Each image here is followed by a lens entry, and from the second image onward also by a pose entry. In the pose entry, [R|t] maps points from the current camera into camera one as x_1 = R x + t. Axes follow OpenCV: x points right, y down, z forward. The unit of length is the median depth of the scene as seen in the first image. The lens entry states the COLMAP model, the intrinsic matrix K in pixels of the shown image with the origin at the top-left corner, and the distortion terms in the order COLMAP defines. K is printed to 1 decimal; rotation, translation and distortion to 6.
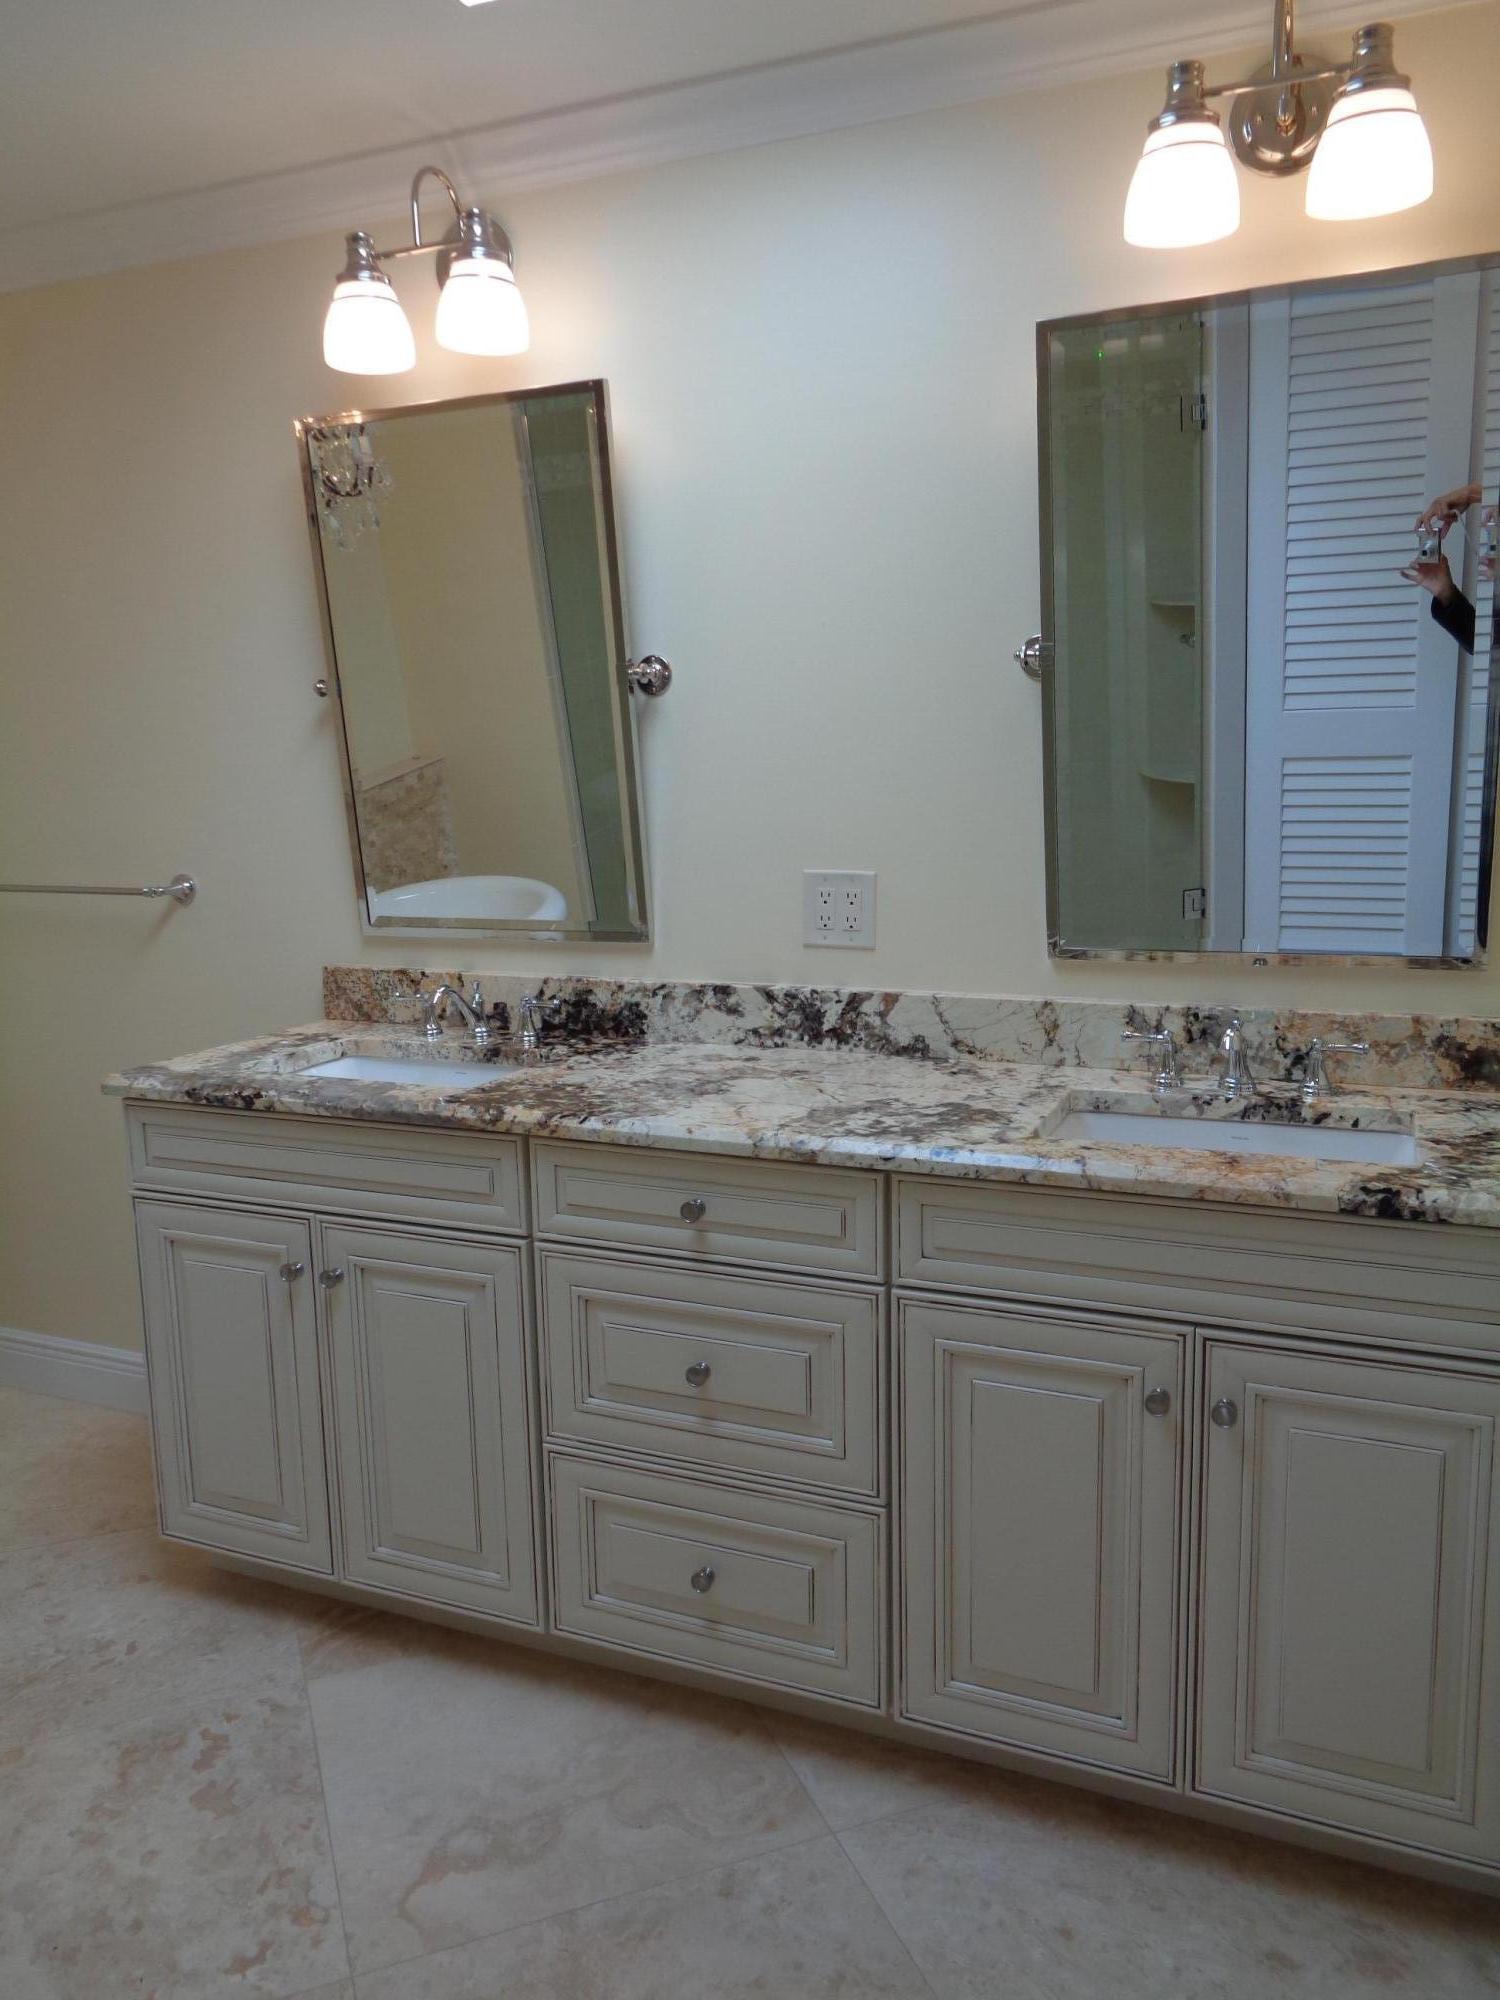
lens RADIAL K [[1510.5, 0, 751.8], [0, 1510.5, 997.3], [0, 0, 1]] dist [-0.008301, 0.018753]
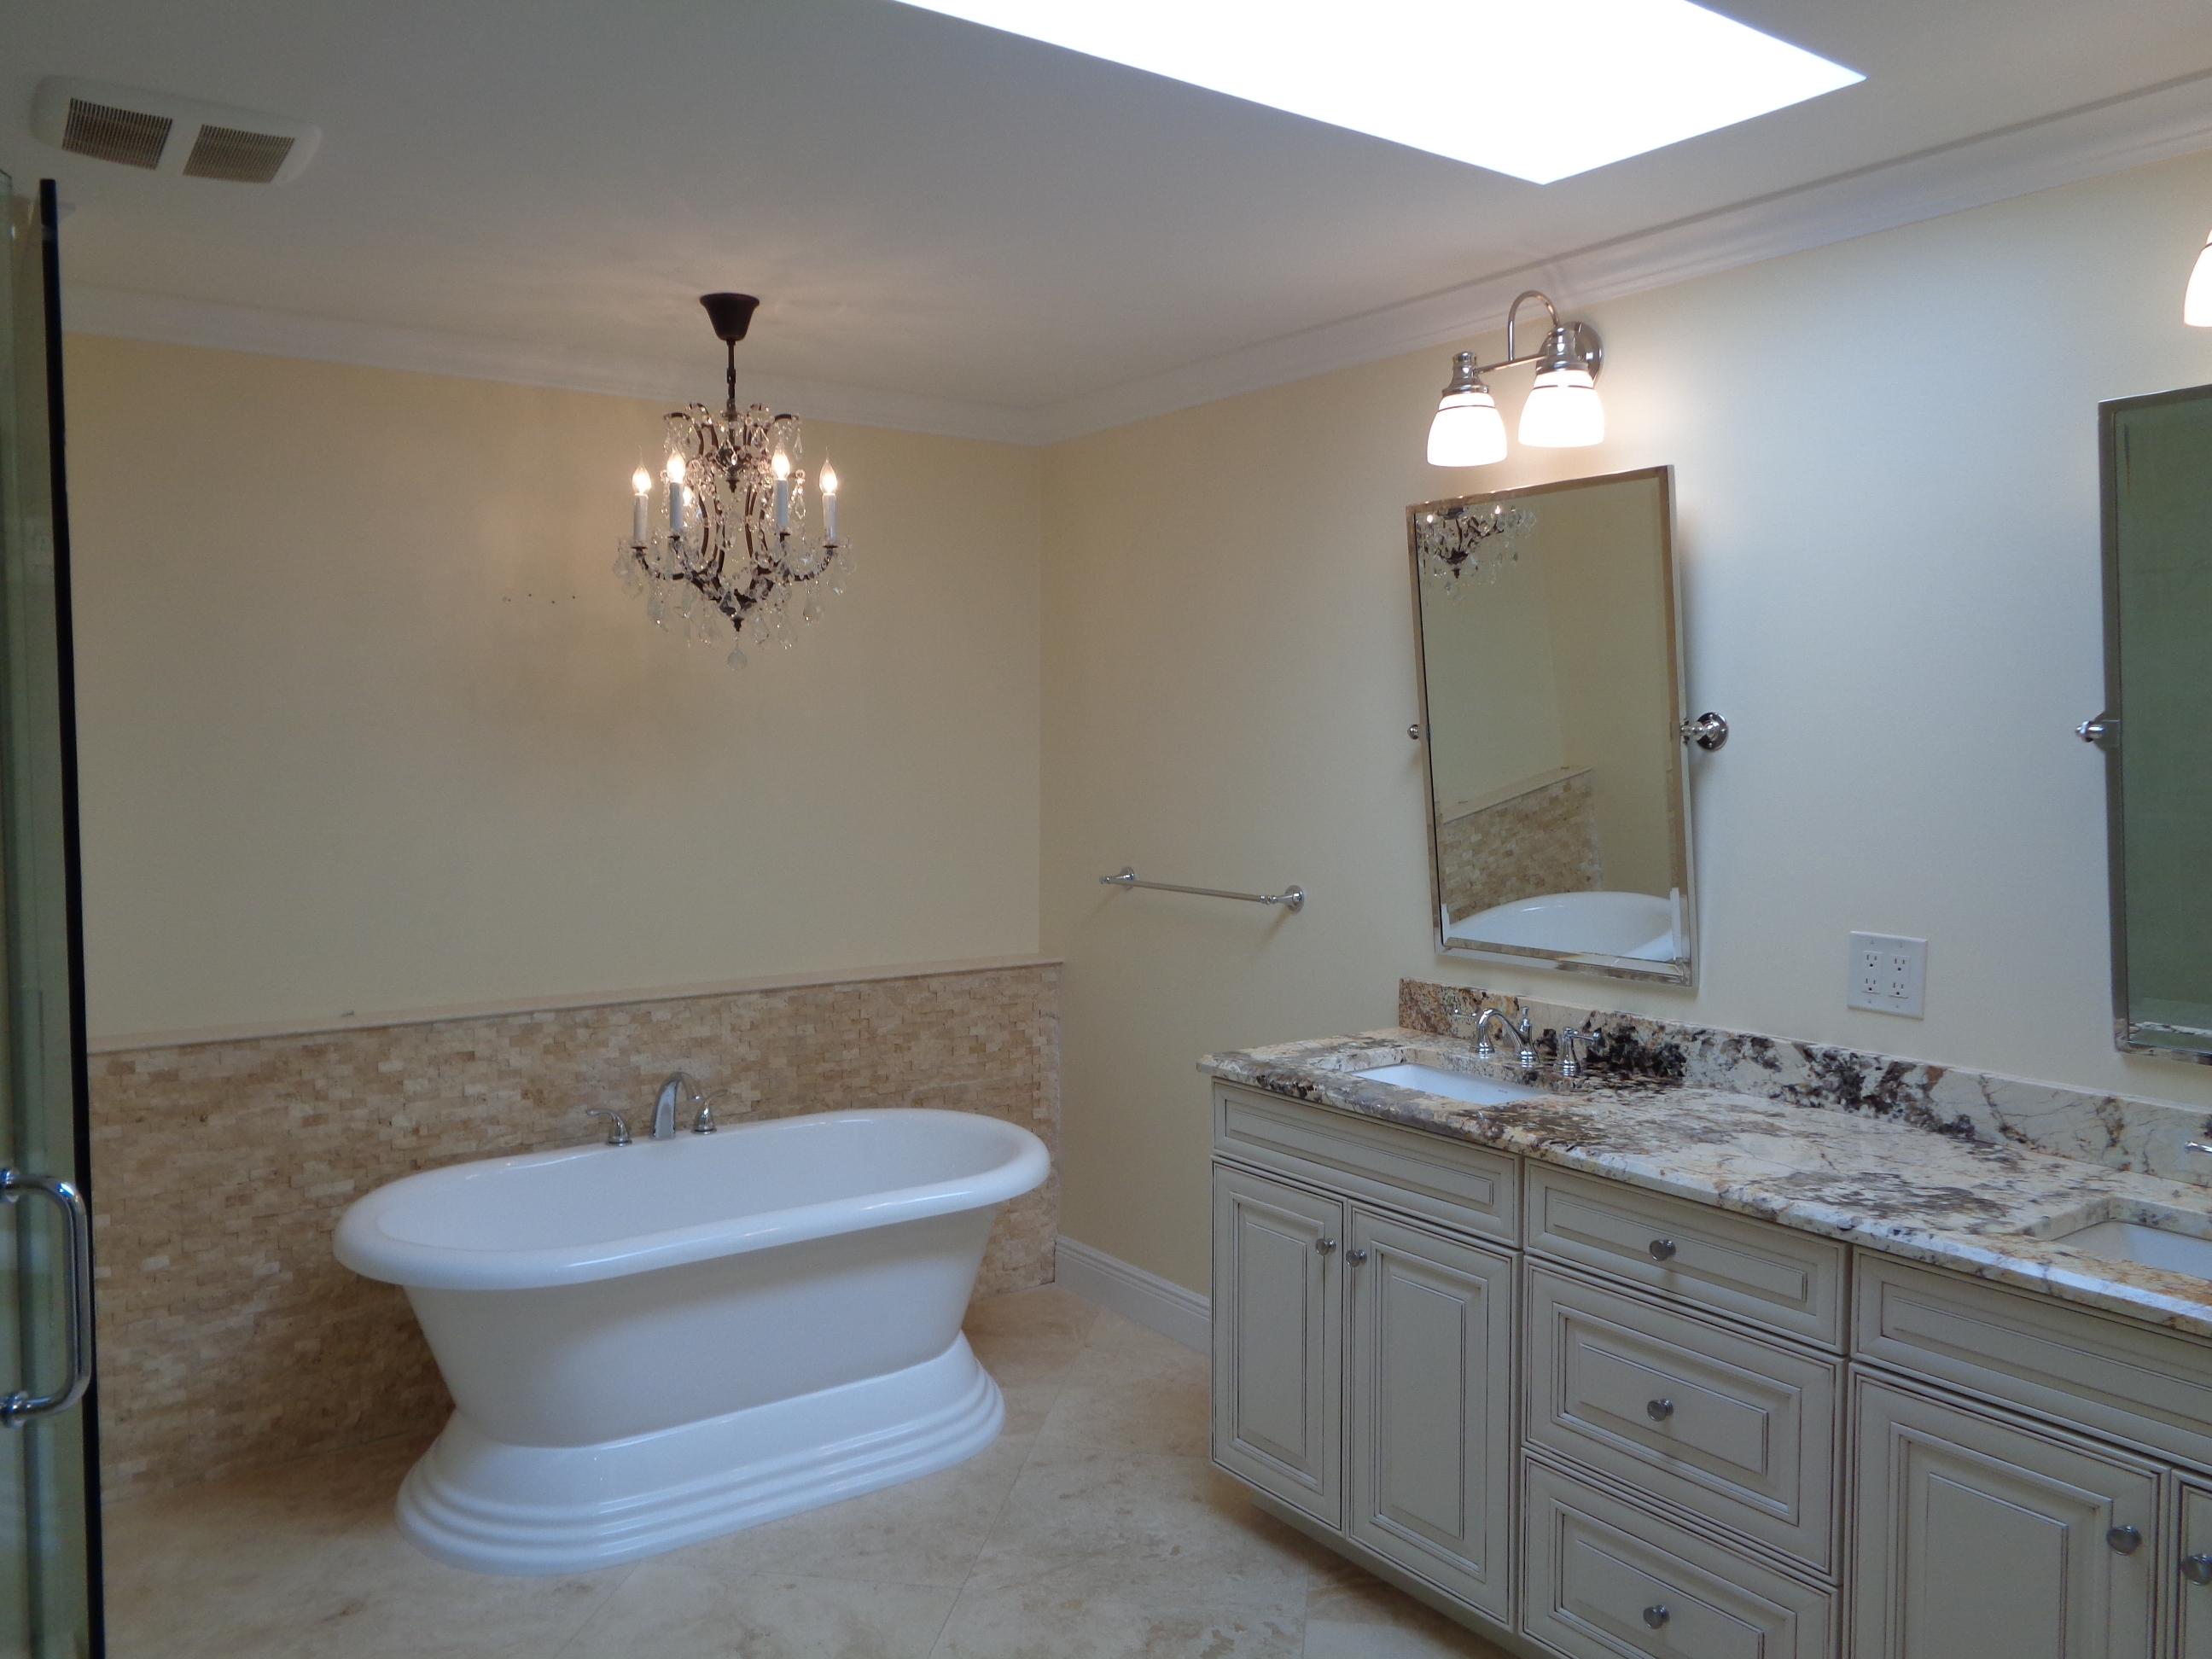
lens RADIAL K [[1670.6, 0, 1087.1], [0, 1670.6, 814.2], [0, 0, 1]] dist [-0.008301, 0.018753]
pose [[0.854437, 0.045431, -0.517564, 0.175938], [-0.099875, 0.991953, -0.077811, -0.026083], [0.509864, 0.118177, 0.852099, -0.204417]]
